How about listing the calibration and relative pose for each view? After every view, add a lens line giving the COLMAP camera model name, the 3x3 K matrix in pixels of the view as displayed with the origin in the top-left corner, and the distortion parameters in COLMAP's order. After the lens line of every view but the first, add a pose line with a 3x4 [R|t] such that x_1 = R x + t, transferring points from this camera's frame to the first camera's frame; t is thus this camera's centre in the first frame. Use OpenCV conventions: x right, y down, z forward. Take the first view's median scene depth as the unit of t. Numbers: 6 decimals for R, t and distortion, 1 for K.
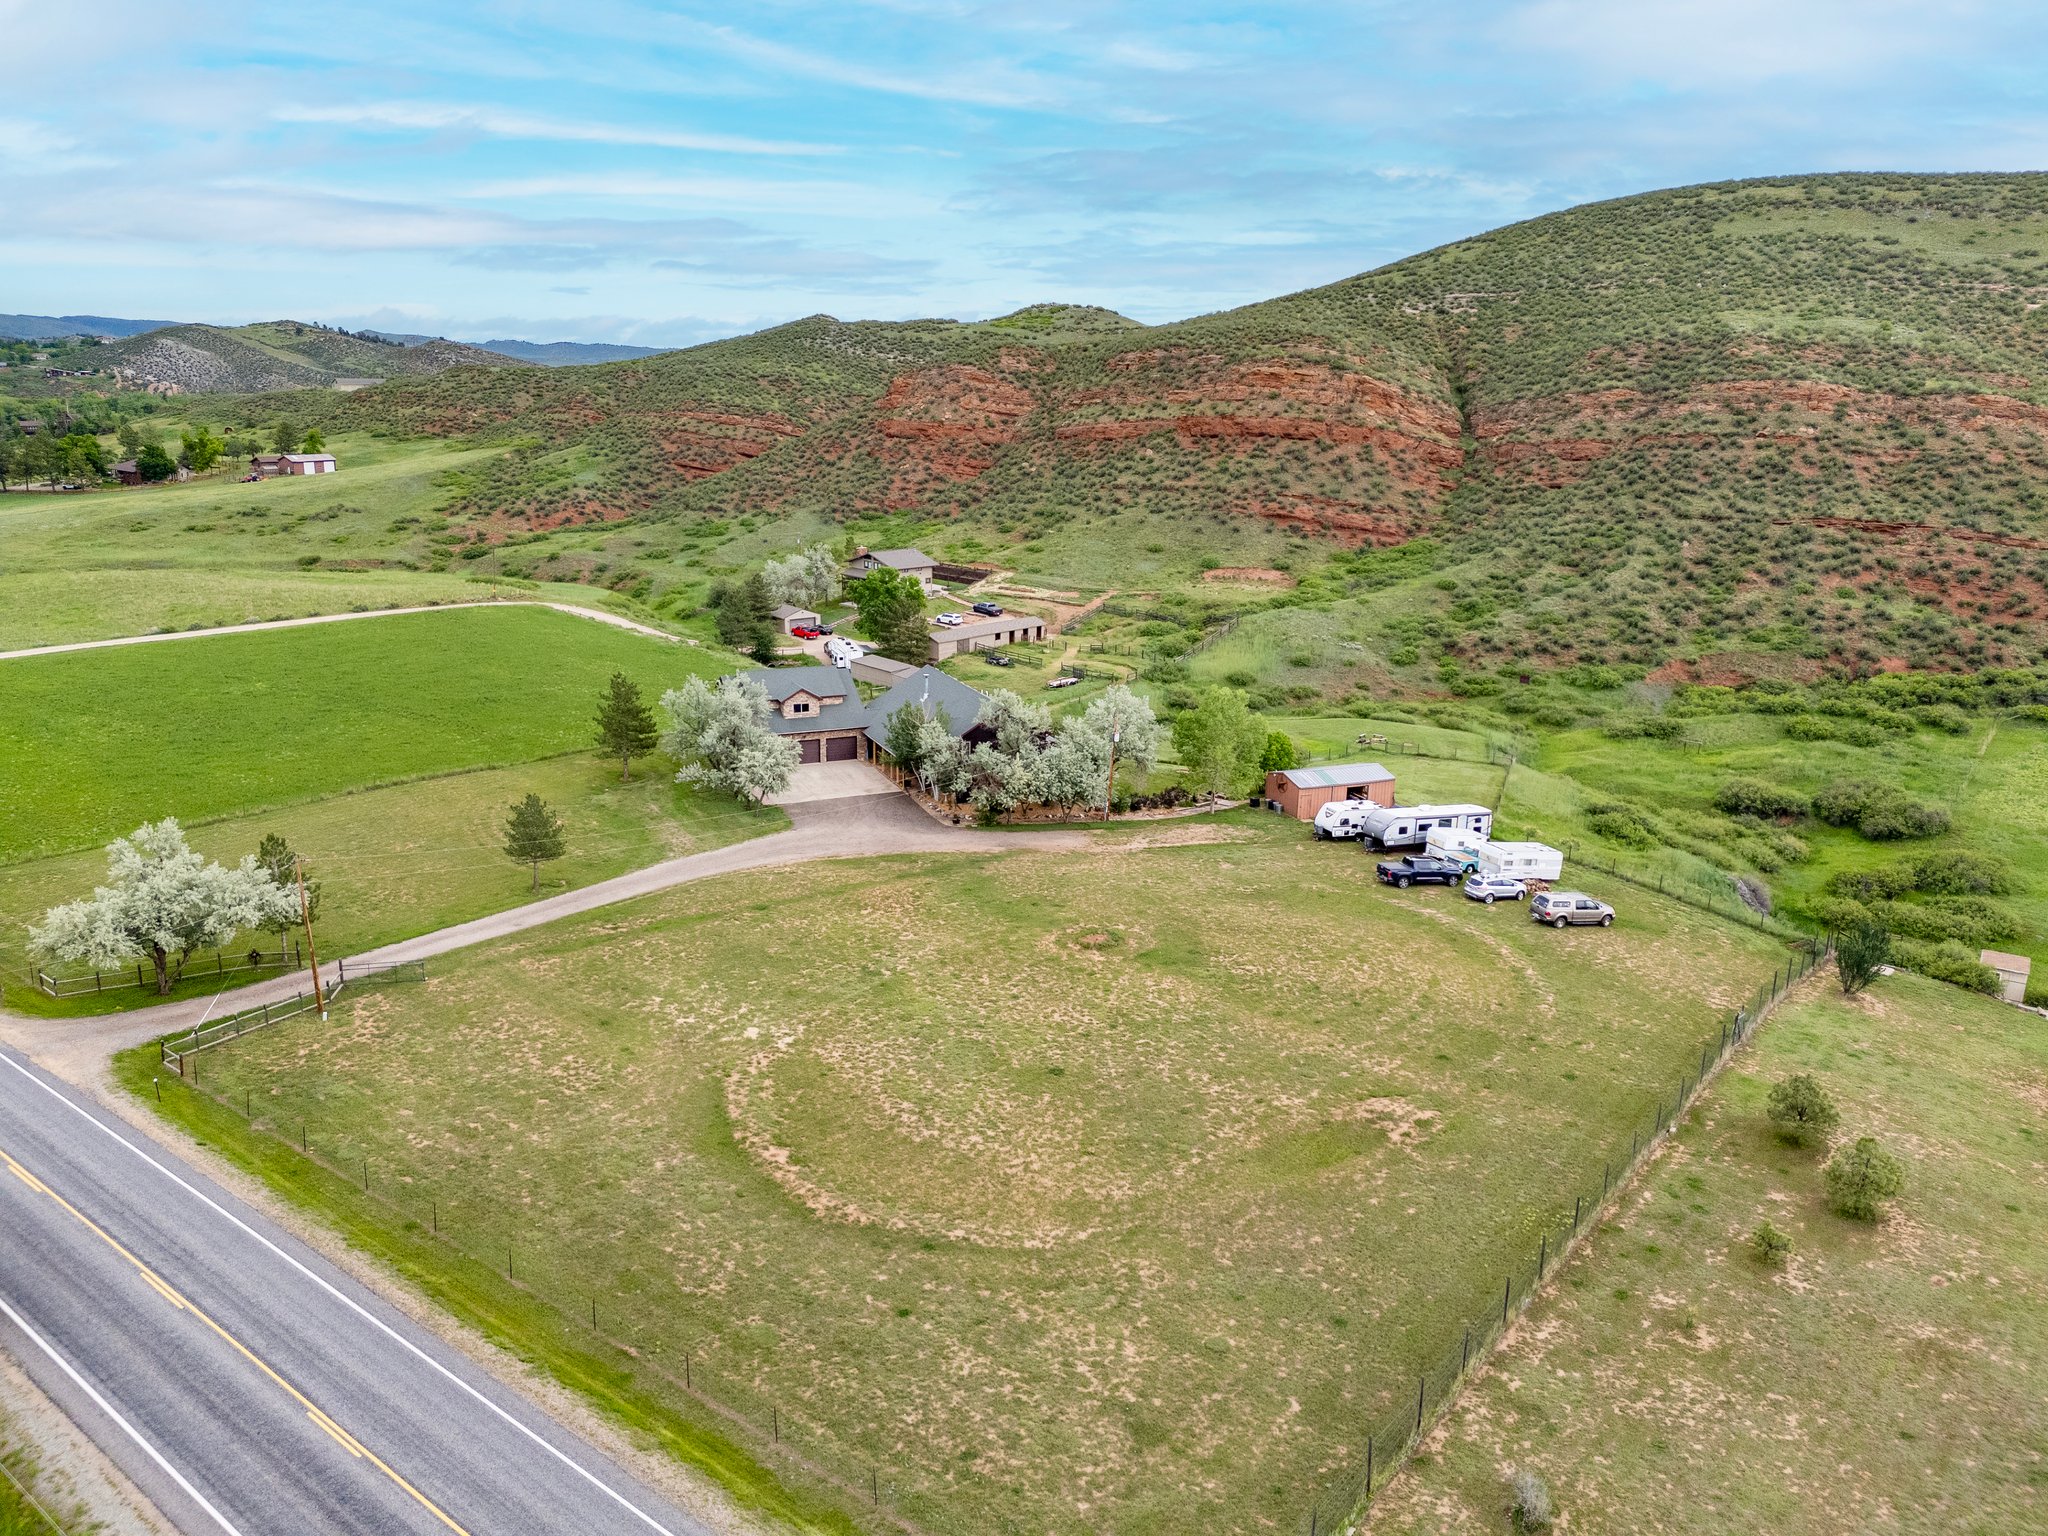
lens RADIAL K [[1505.5, 0, 1014.2], [0, 1505.5, 765.6], [0, 0, 1]] dist [0.069190, -0.053651]
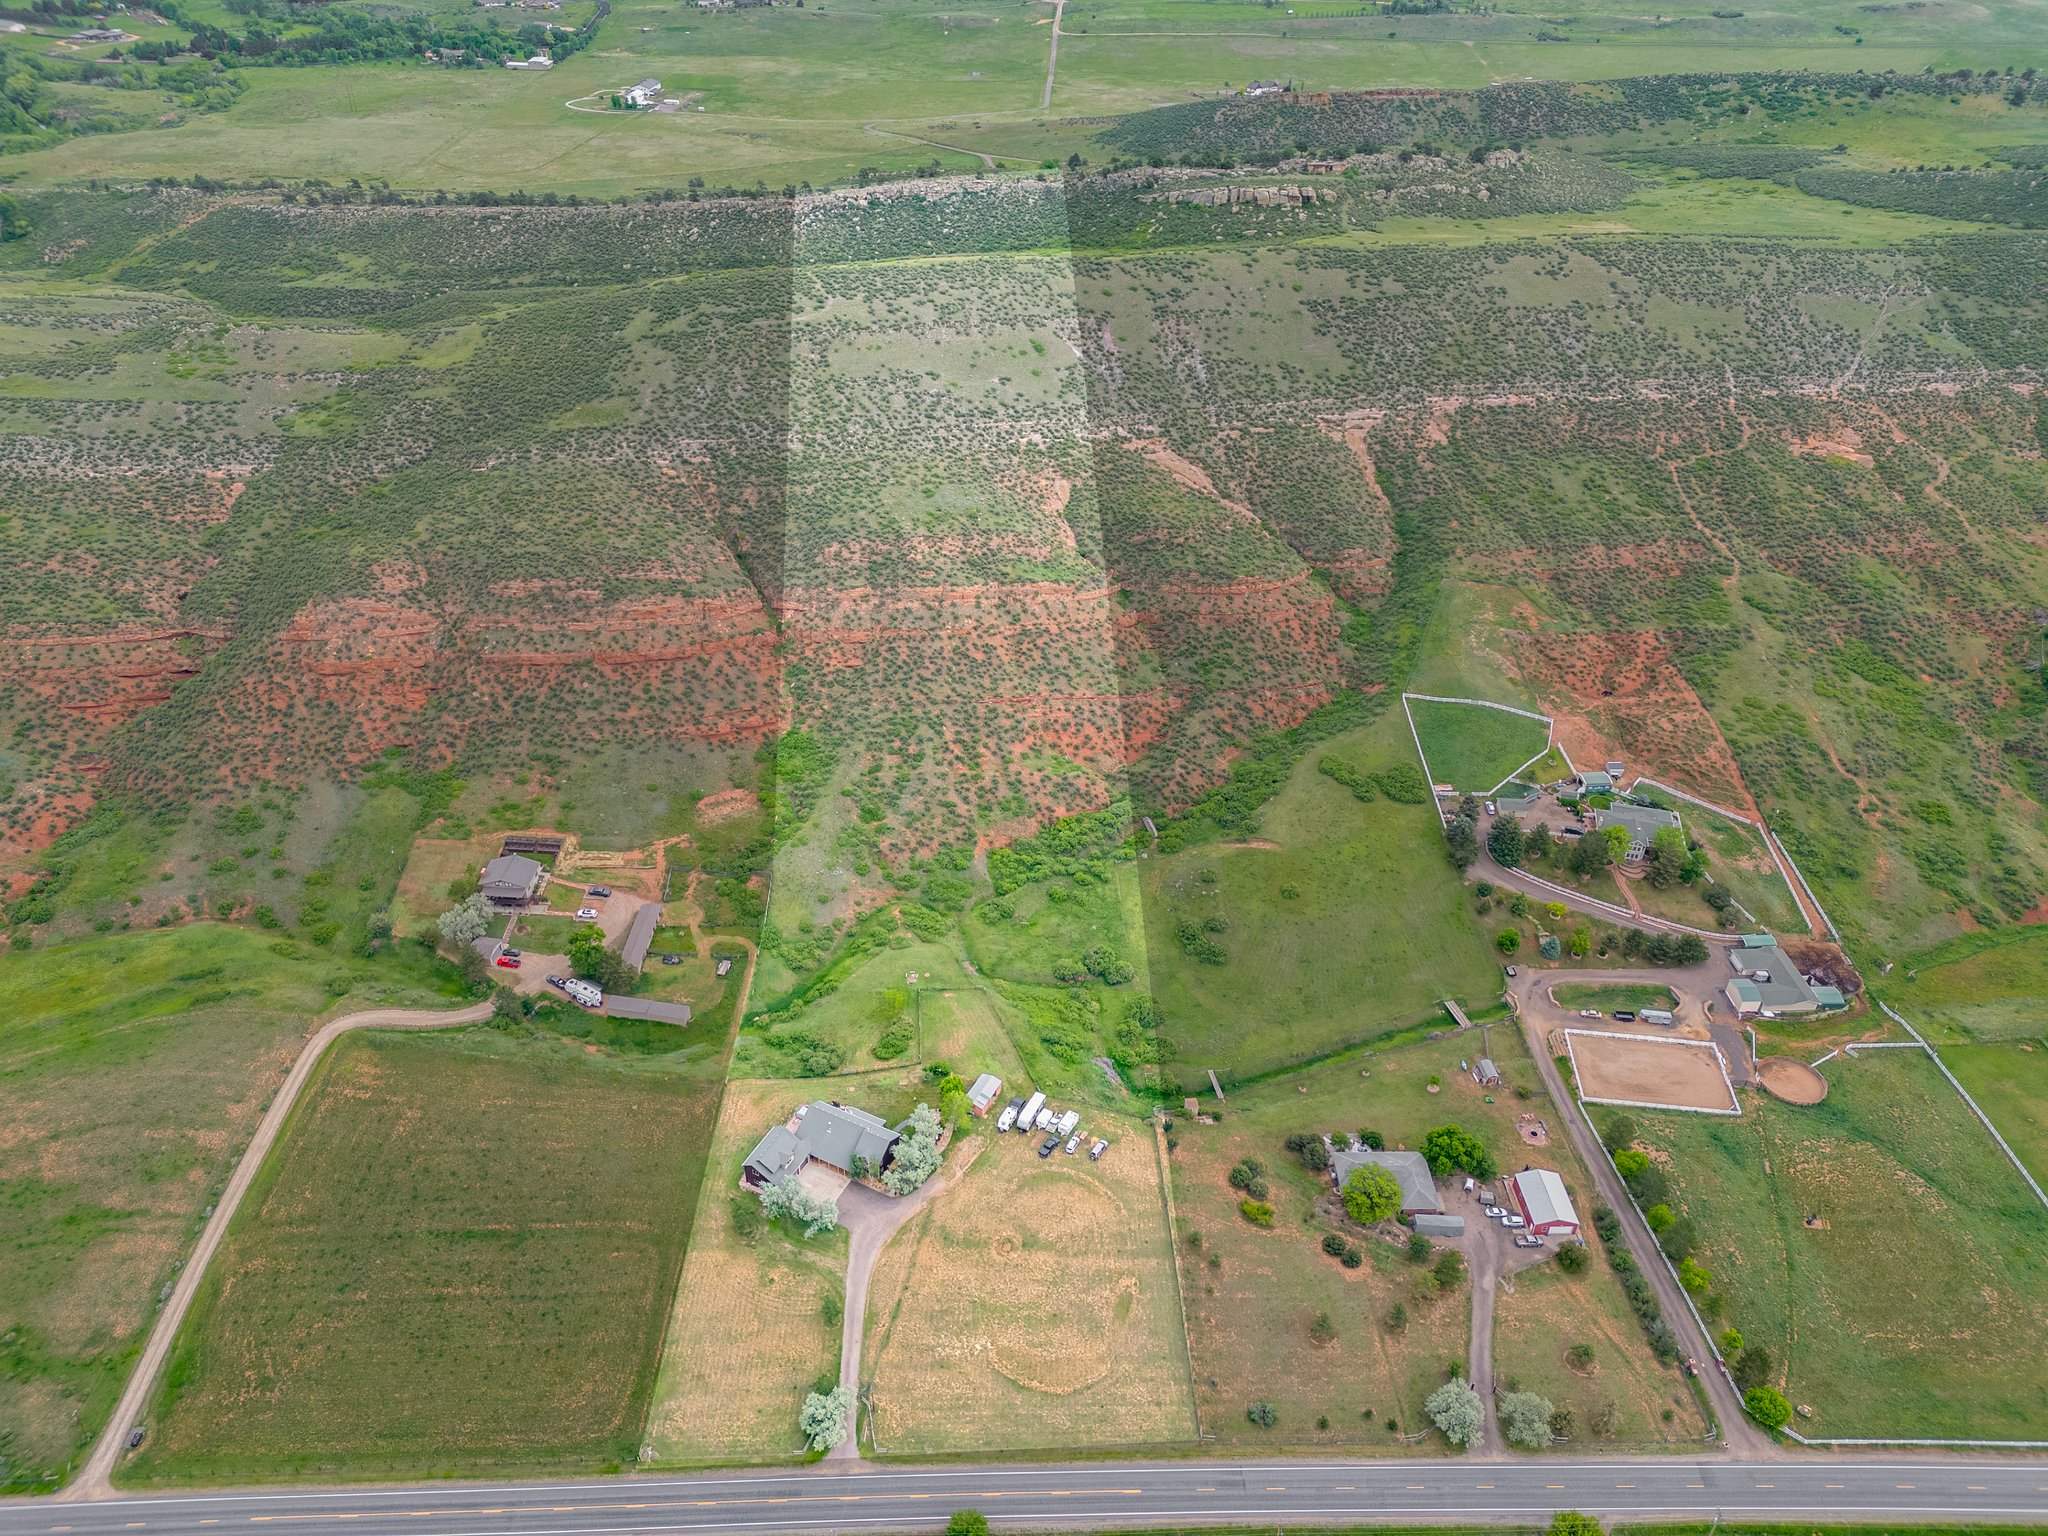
lens RADIAL K [[1505.5, 0, 1040.3], [0, 1505.5, 778.4], [0, 0, 1]] dist [0.069190, -0.053651]
pose [[0.760528, -0.383863, 0.523685, -0.423384], [0.162012, 0.893208, 0.419442, -0.747738], [-0.628768, -0.234154, 0.741500, -0.437040]]
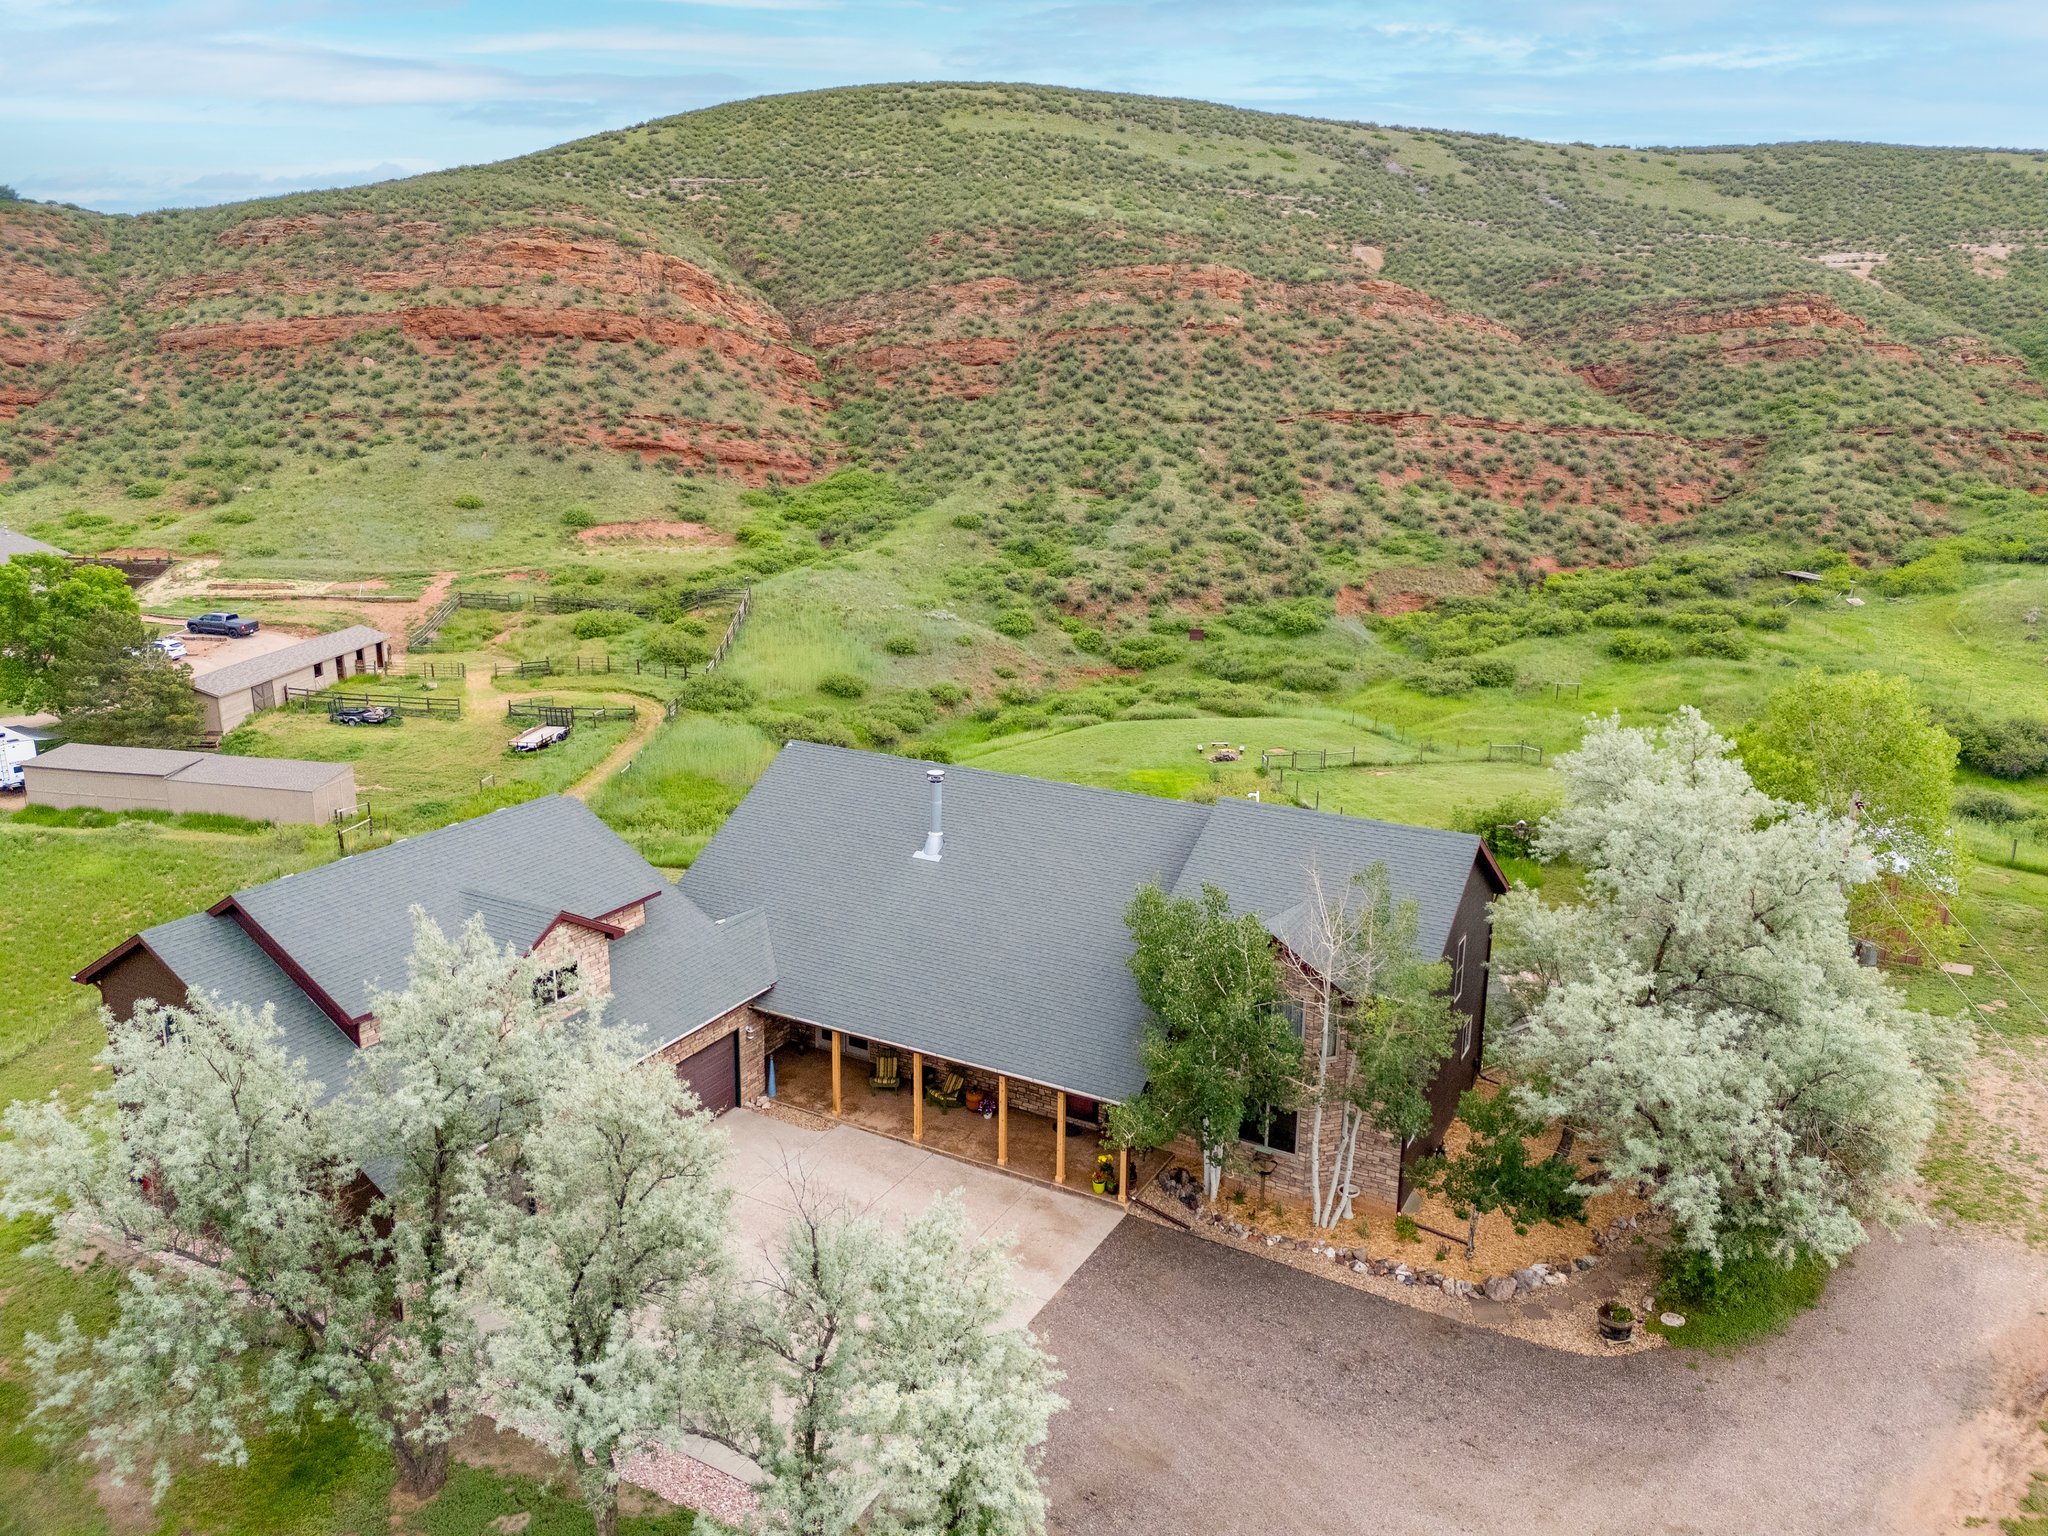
lens RADIAL K [[1505.5, 0, 1019.7], [0, 1505.5, 757.7], [0, 0, 1]] dist [0.069190, -0.053651]
pose [[0.791874, -0.160616, 0.589184, -0.109477], [0.160372, 0.985625, 0.053147, -0.037622], [-0.589250, 0.052403, 0.806249, 0.366300]]
